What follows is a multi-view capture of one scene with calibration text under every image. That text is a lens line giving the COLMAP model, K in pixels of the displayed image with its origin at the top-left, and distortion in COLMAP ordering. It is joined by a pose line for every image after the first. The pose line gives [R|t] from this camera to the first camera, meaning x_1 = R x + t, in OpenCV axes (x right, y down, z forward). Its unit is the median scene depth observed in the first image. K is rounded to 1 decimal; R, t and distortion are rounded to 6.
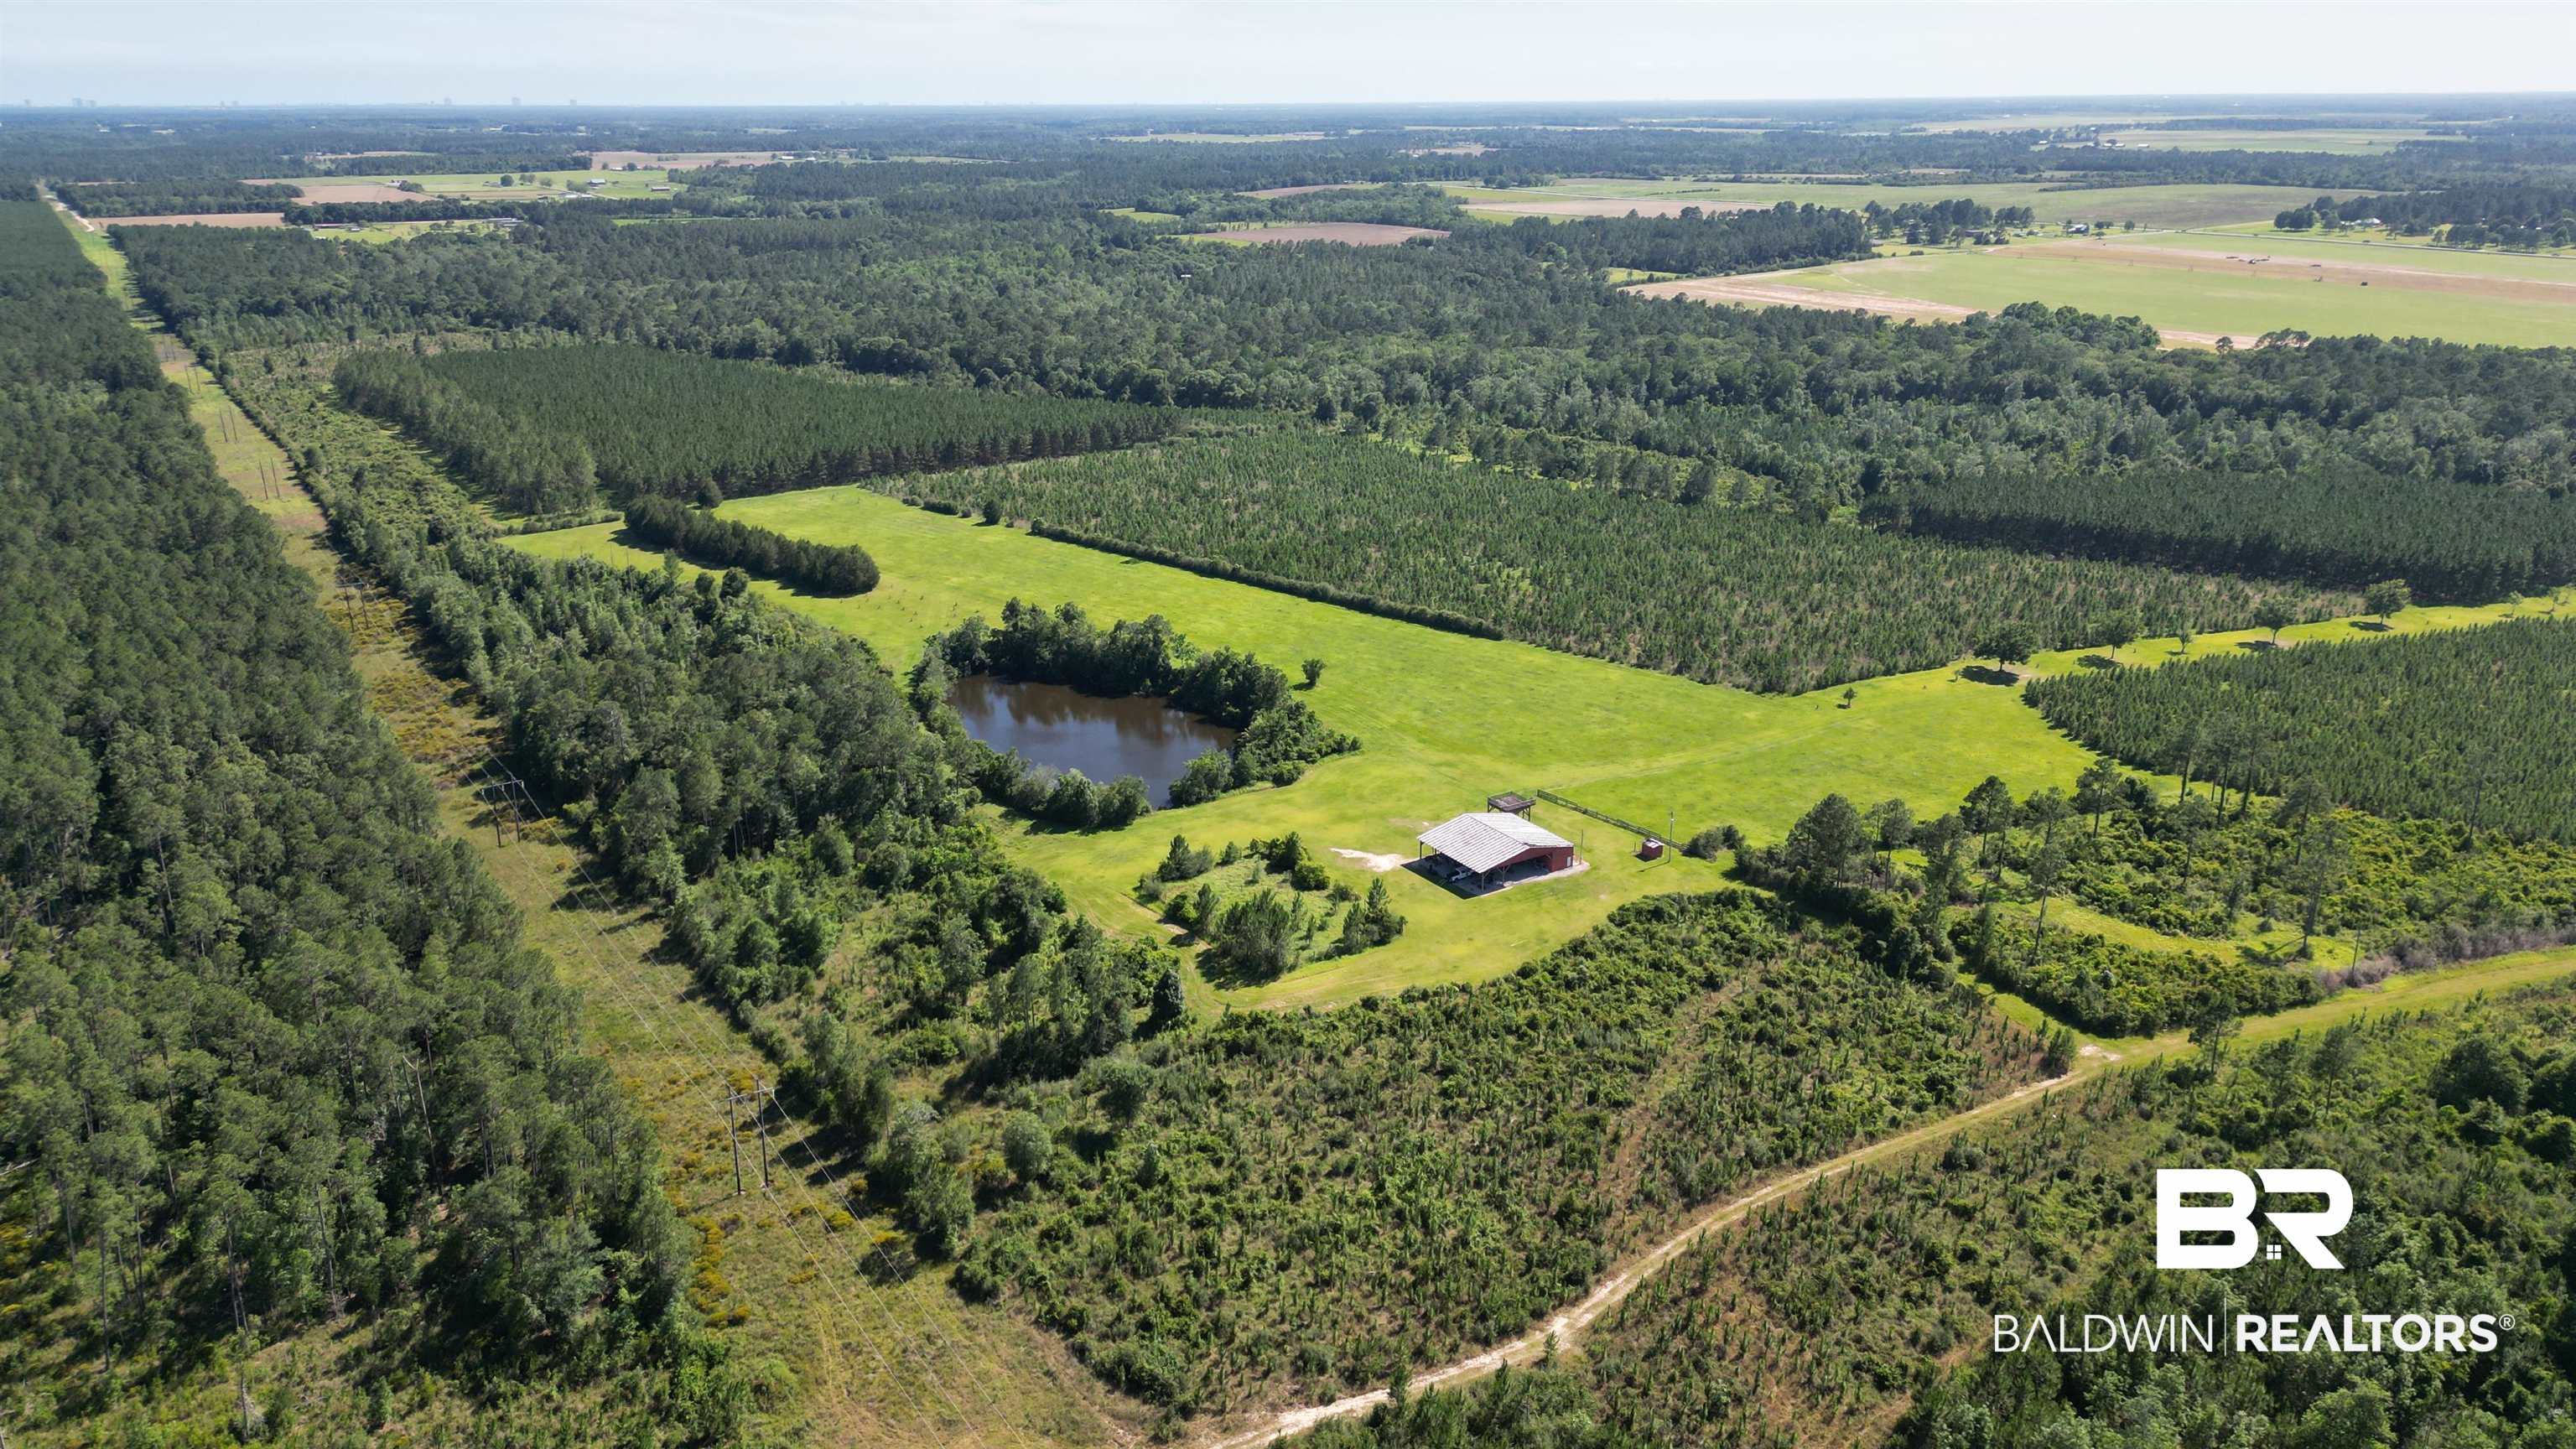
lens RADIAL K [[1817.0, 0, 1281.4], [0, 1817.0, 729.2], [0, 0, 1]] dist [0.072109, -0.063788]
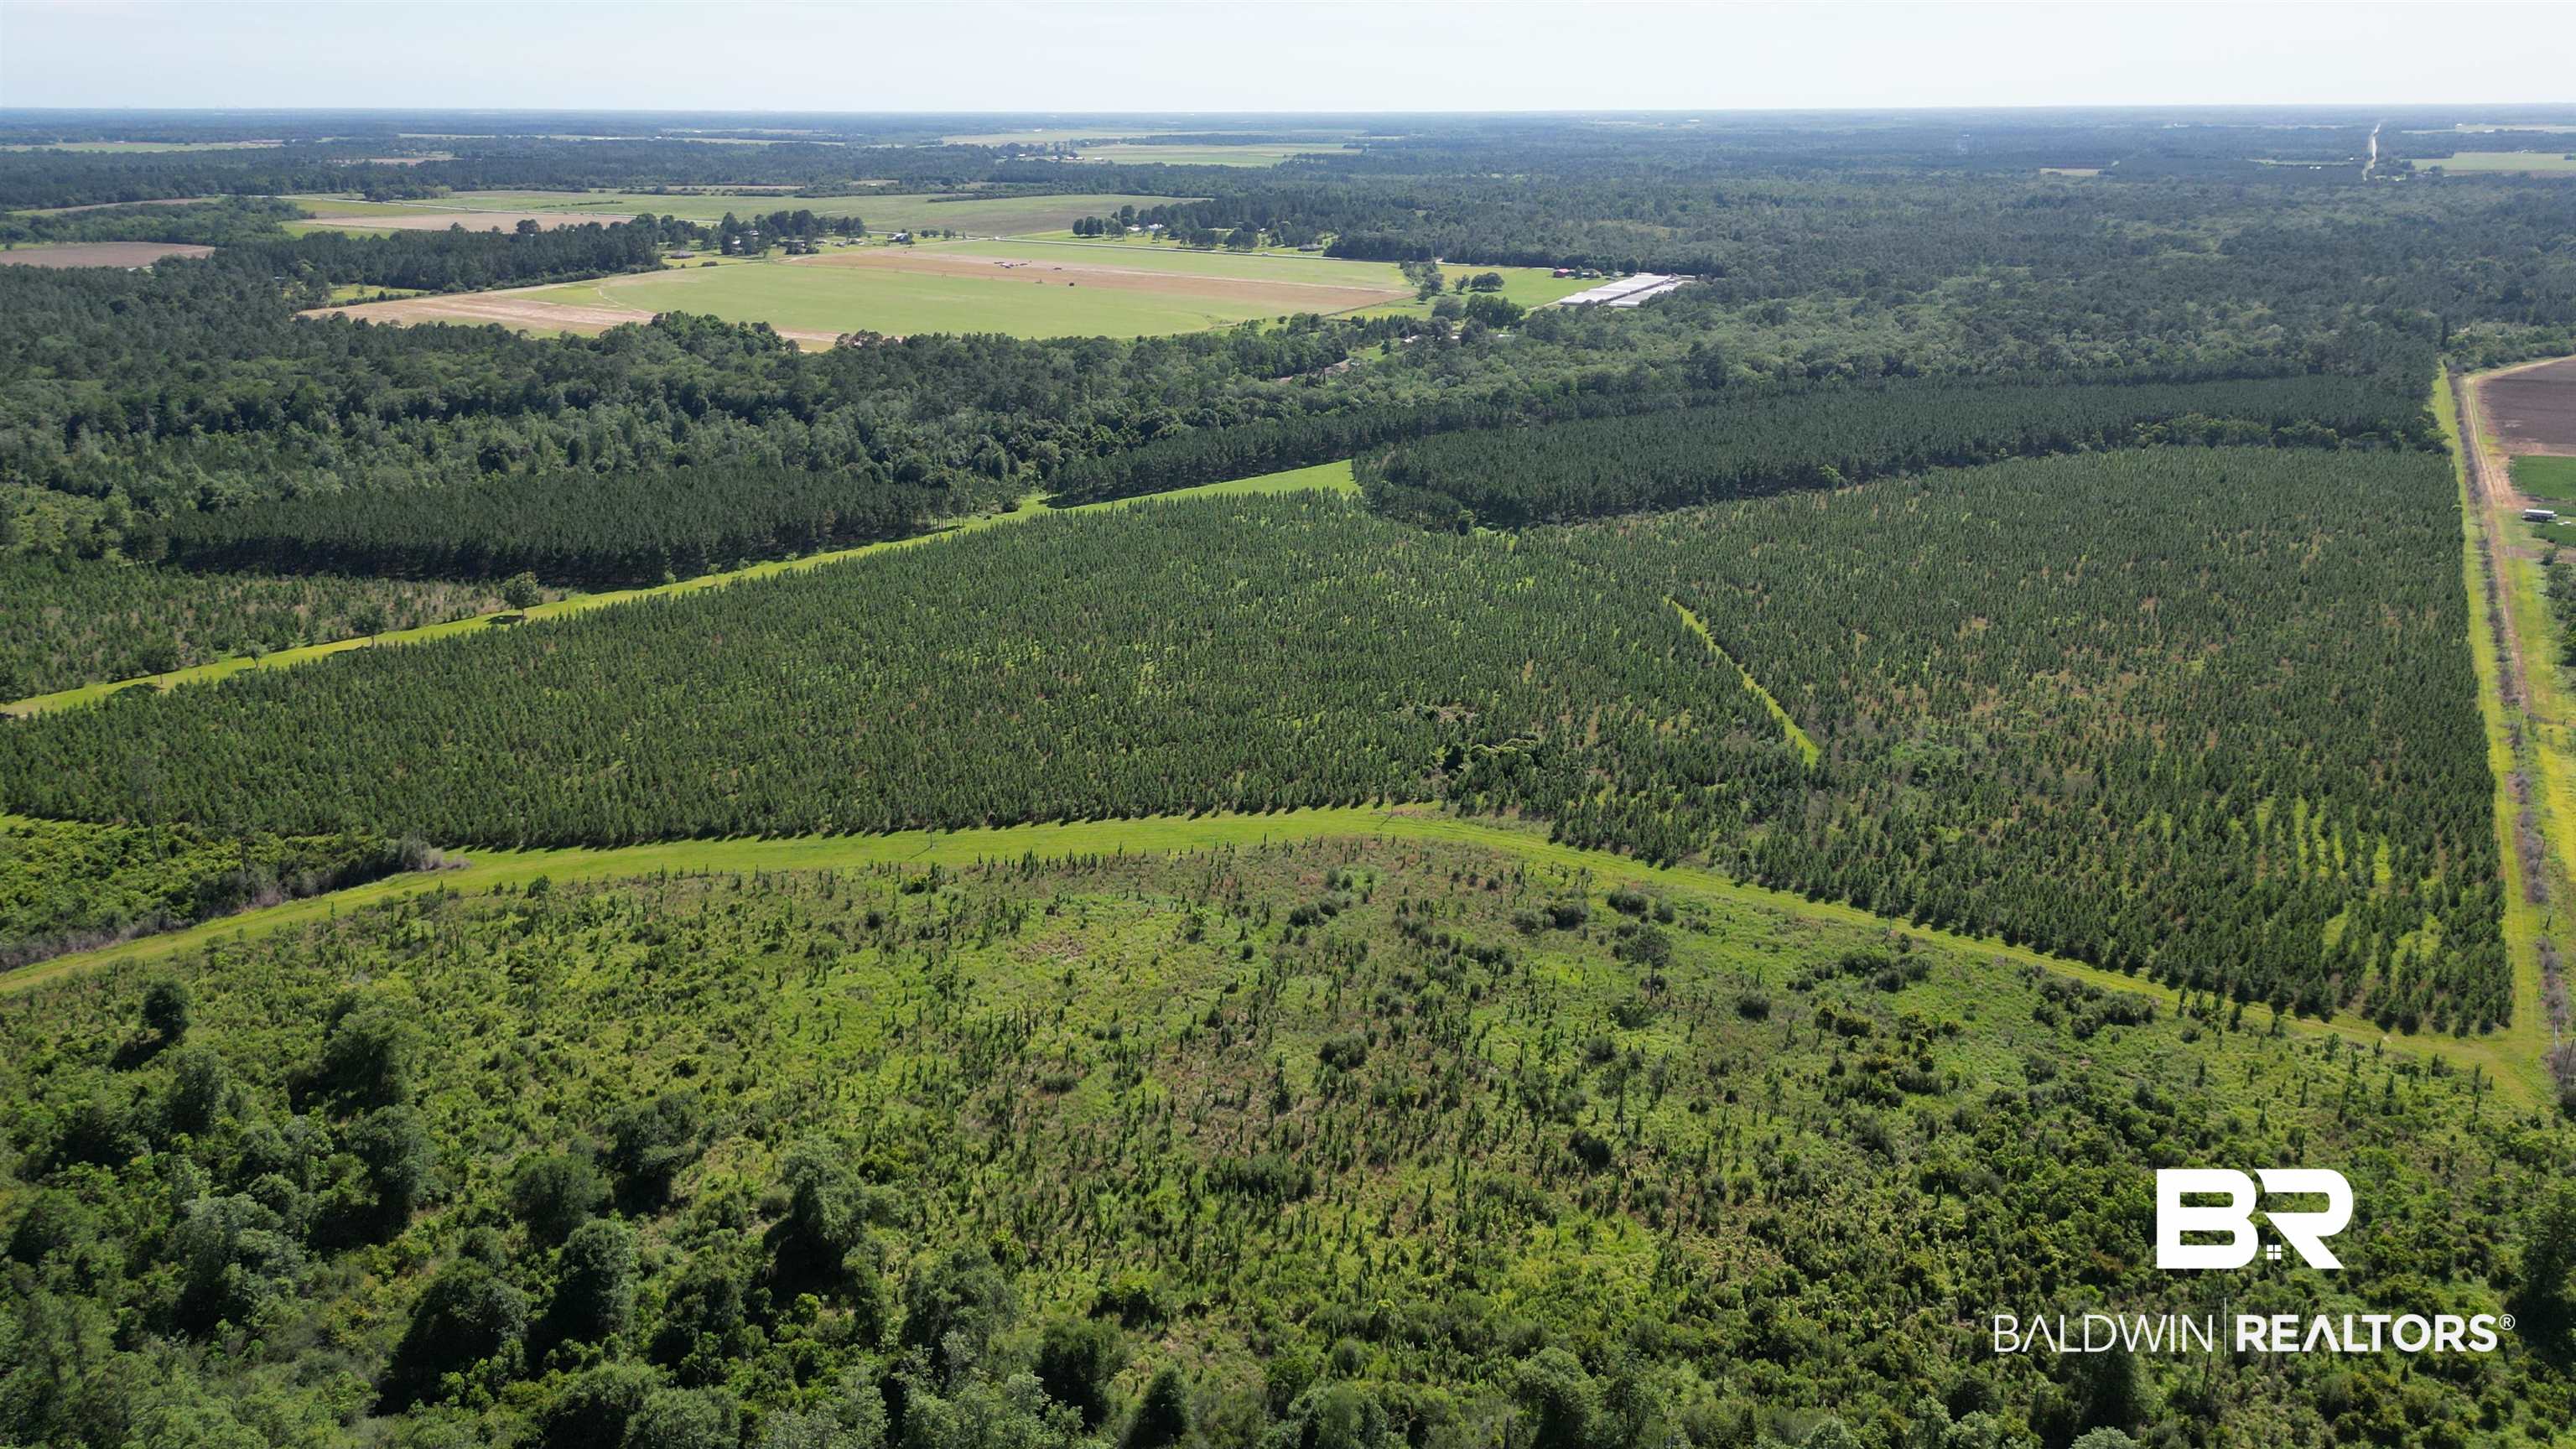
lens RADIAL K [[1817.0, 0, 1276.6], [0, 1817.0, 724.7], [0, 0, 1]] dist [0.072109, -0.063788]
pose [[0.901280, -0.137149, 0.410956, 0.294847], [0.140285, 0.989851, 0.022680, 0.022272], [-0.409896, 0.037210, 0.911373, -0.069048]]
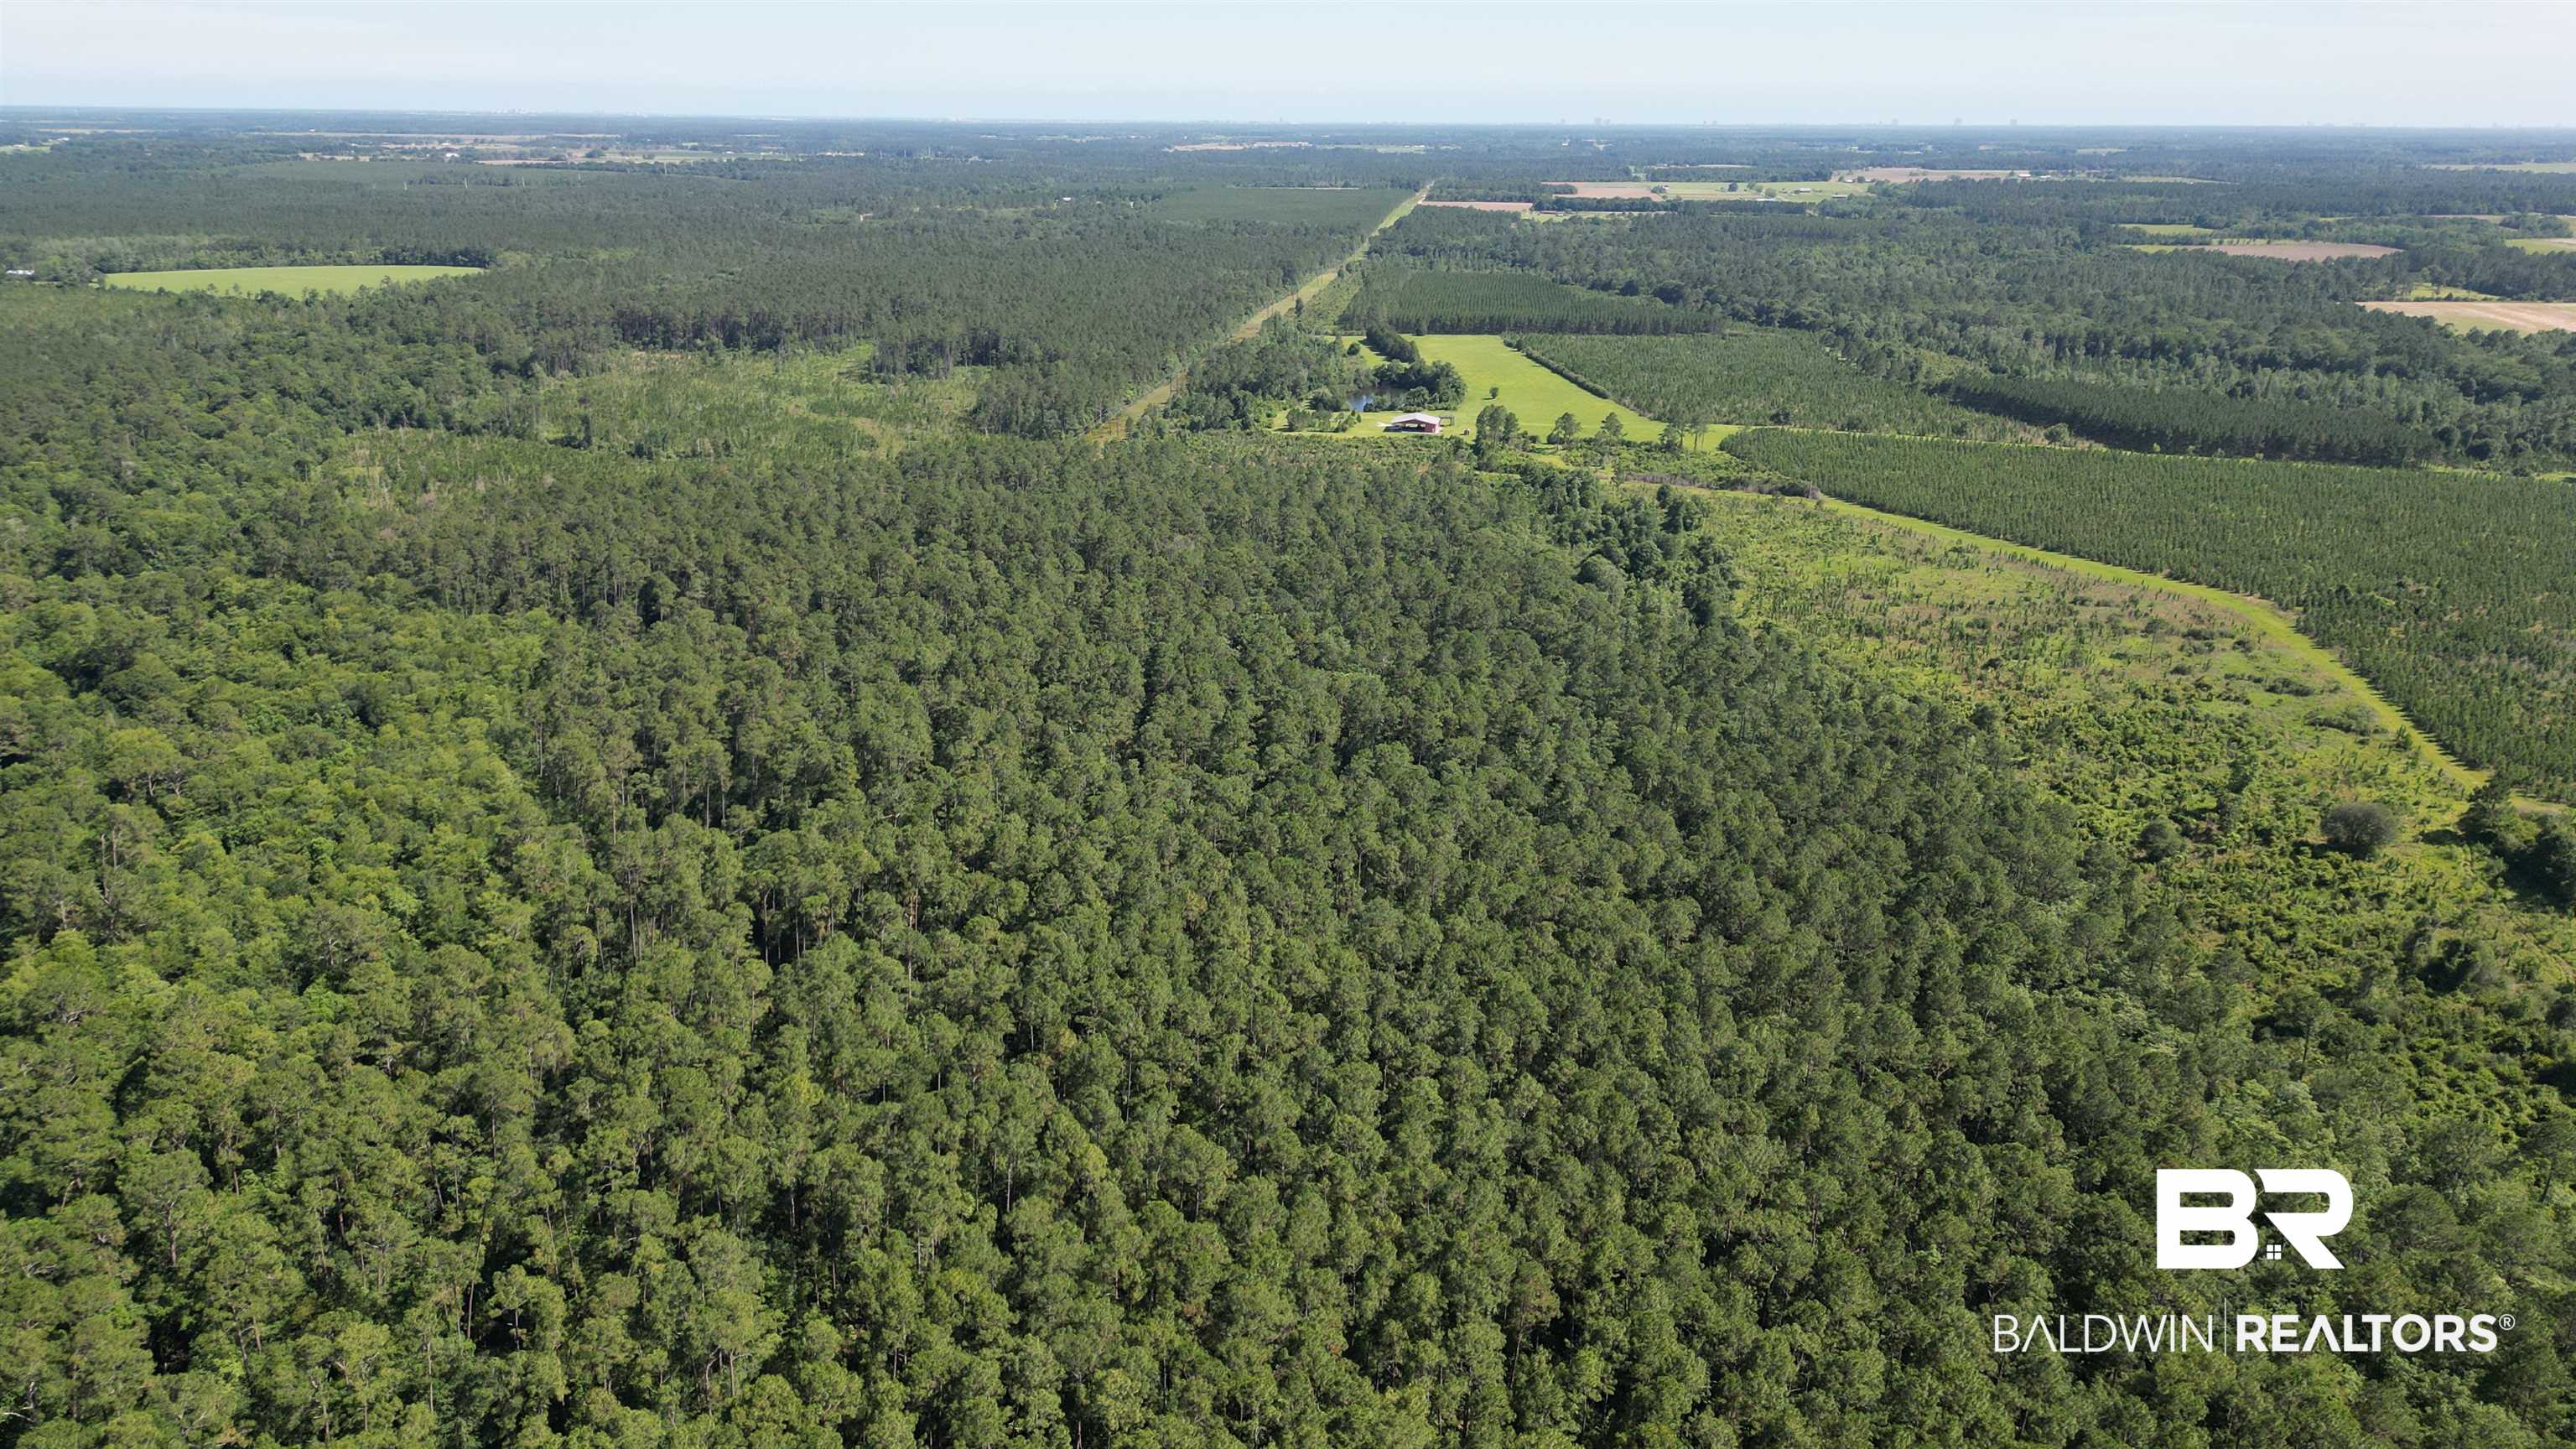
lens RADIAL K [[1817.0, 0, 1294.1], [0, 1817.0, 742.8], [0, 0, 1]] dist [0.072109, -0.063788]
pose [[0.752363, 0.227604, -0.618180, 0.647844], [-0.229354, 0.970206, 0.078076, 0.131308], [0.617533, 0.083041, 0.782149, -0.422403]]
